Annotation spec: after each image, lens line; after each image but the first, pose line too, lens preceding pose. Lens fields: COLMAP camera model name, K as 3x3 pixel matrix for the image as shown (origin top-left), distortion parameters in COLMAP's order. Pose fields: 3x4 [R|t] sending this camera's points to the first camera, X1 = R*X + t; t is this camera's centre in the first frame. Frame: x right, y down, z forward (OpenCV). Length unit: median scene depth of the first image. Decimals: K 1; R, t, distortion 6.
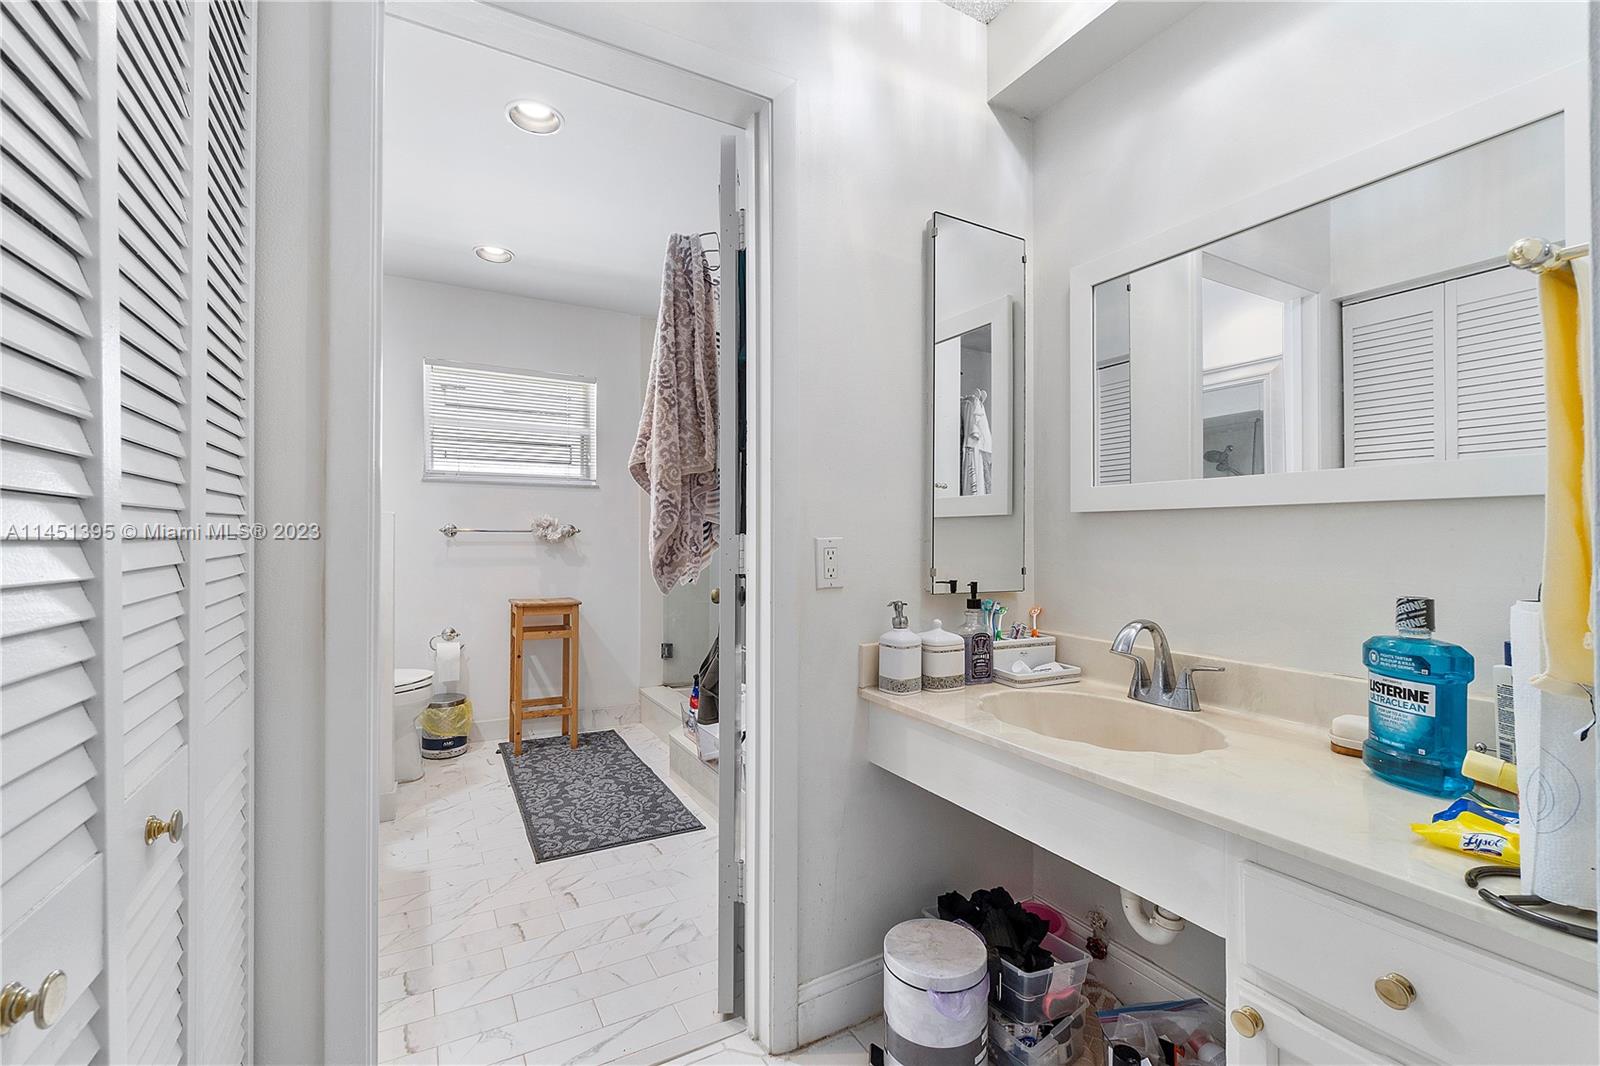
lens RADIAL K [[689.9, 0, 802.2], [0, 689.9, 541.3], [0, 0, 1]] dist [-0.000770, 0.000162]
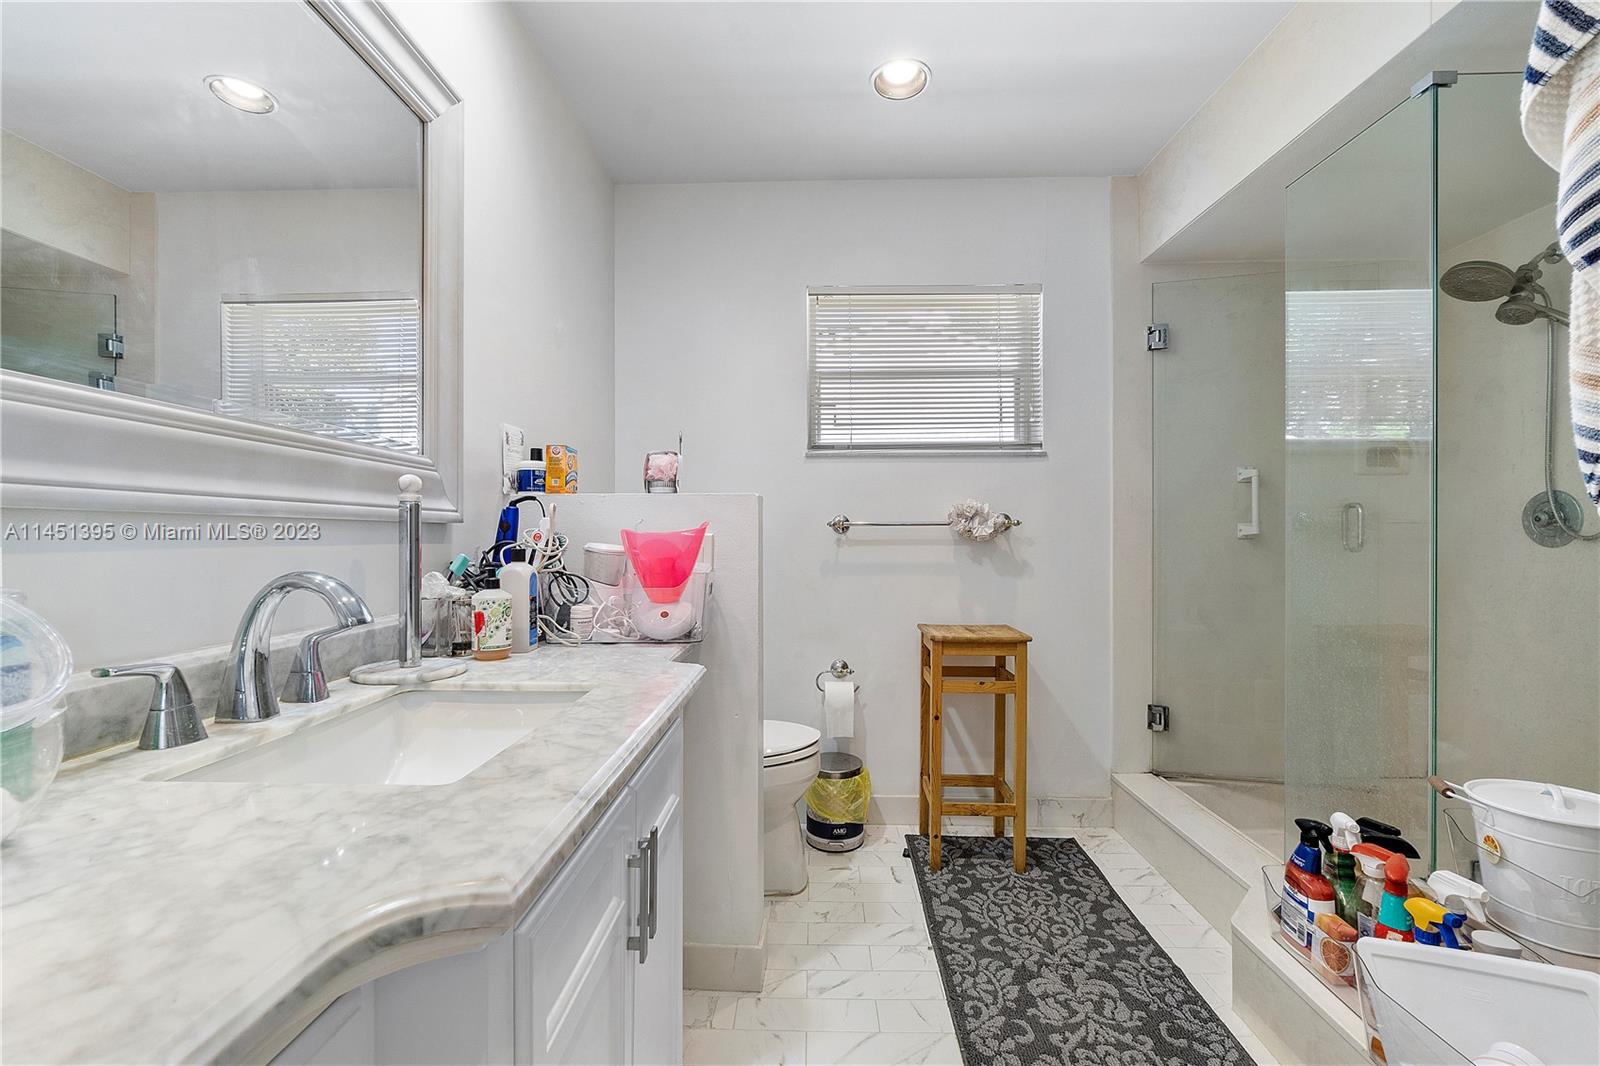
lens RADIAL K [[689.9, 0, 802.2], [0, 689.9, 541.3], [0, 0, 1]] dist [-0.000770, 0.000162]
pose [[0.863075, -0.001098, -0.505074, -0.190116], [0.004947, 0.999968, 0.006279, -0.003038], [0.505051, -0.007917, 0.863053, 0.375021]]
